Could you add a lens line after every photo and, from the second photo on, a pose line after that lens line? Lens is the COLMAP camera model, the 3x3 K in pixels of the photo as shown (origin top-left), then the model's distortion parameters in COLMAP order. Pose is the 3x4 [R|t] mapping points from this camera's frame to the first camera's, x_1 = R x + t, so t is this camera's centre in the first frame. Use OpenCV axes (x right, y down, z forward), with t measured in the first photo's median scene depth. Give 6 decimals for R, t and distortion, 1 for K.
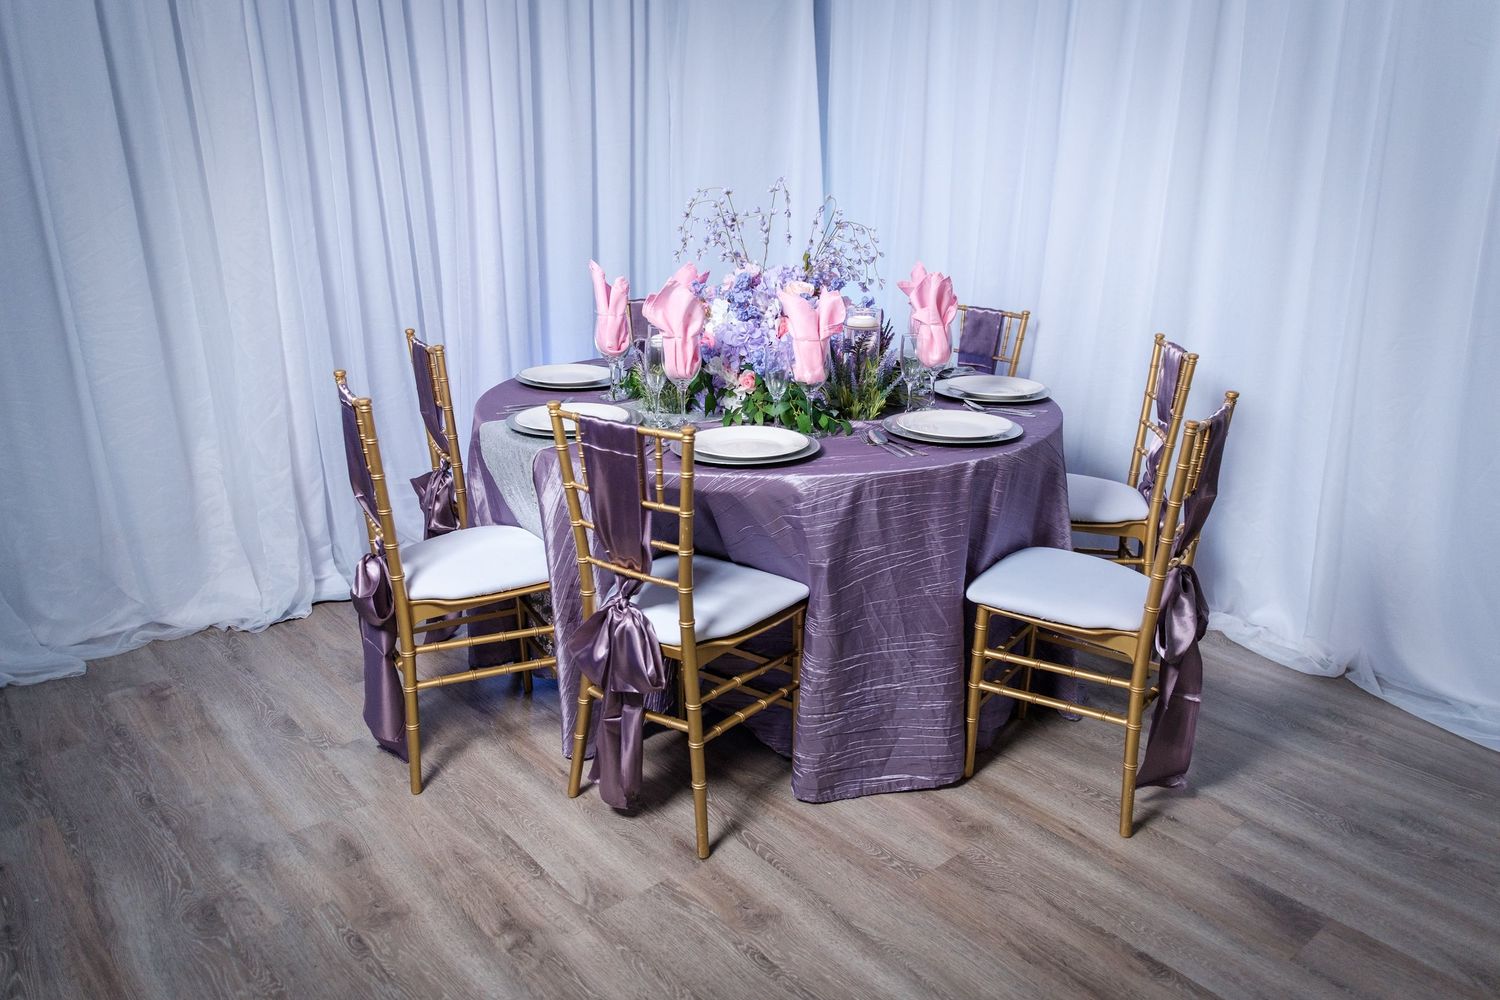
lens RADIAL K [[1084.6, 0, 750.0], [0, 1084.6, 500.0], [0, 0, 1]] dist [-0.057455, 0.101358]
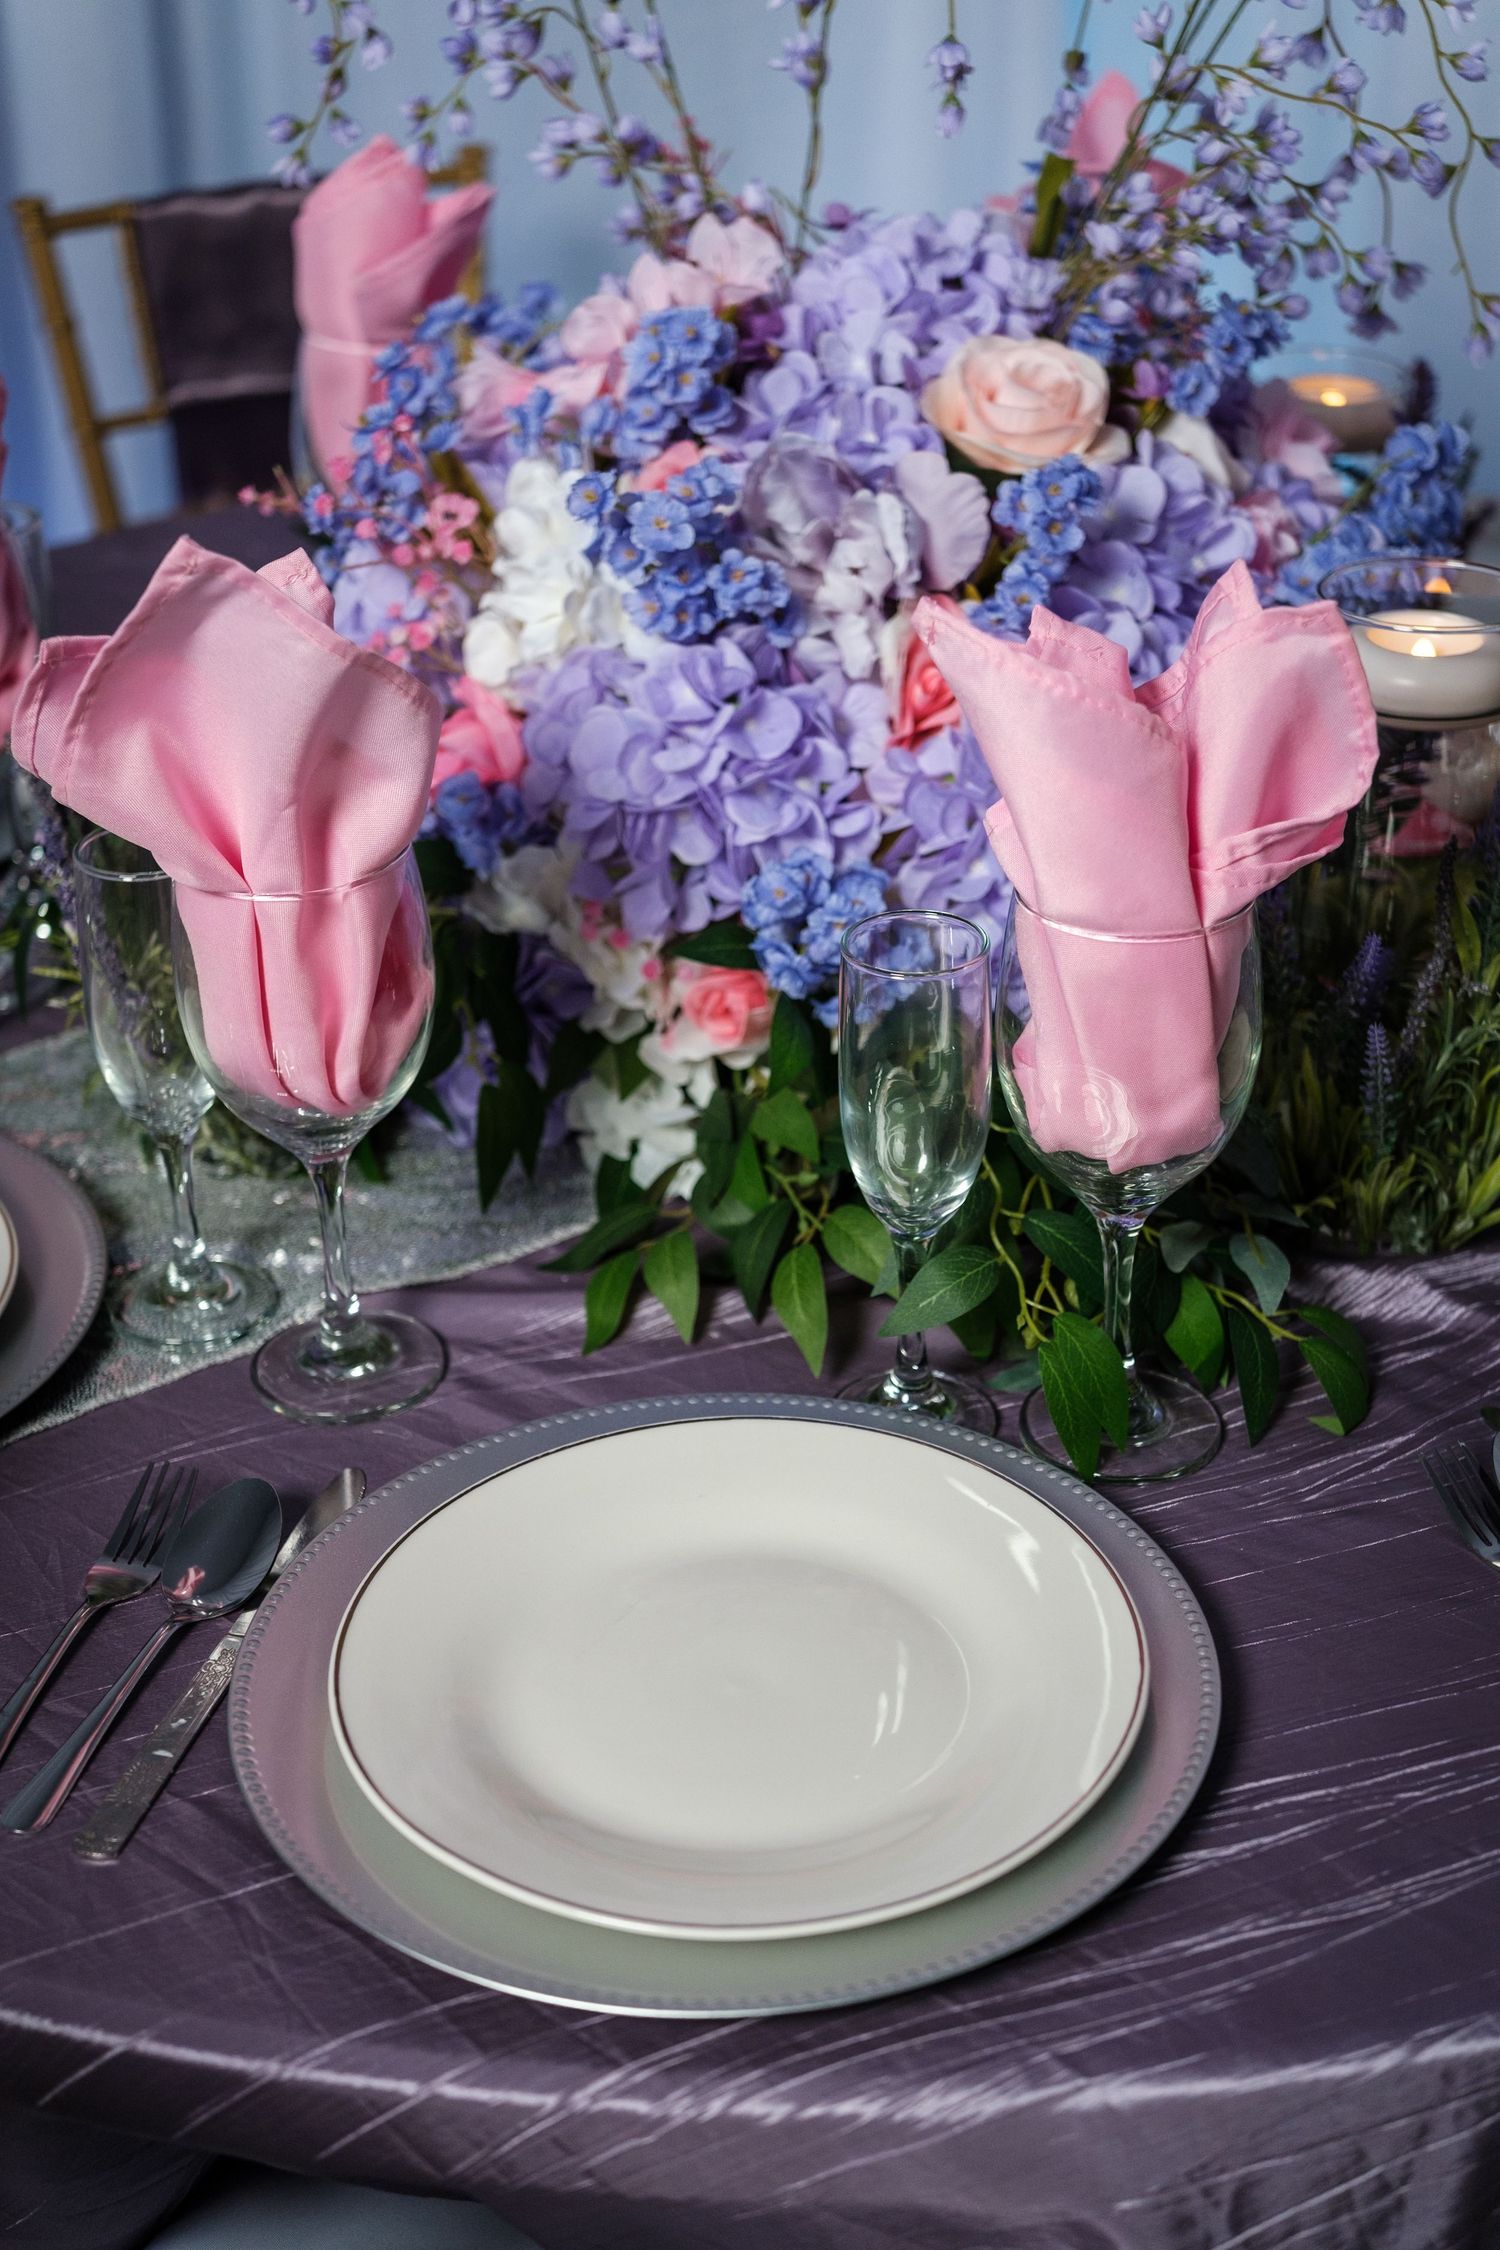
lens RADIAL K [[3210.8, 0, 750.0], [0, 3210.8, 1125.0], [0, 0, 1]] dist [0.185677, -1.163809]
pose [[0.999718, -0.021232, 0.010679, -0.003830], [0.018611, 0.978829, 0.203833, -0.196429], [-0.014781, -0.203576, 0.978948, 0.512633]]
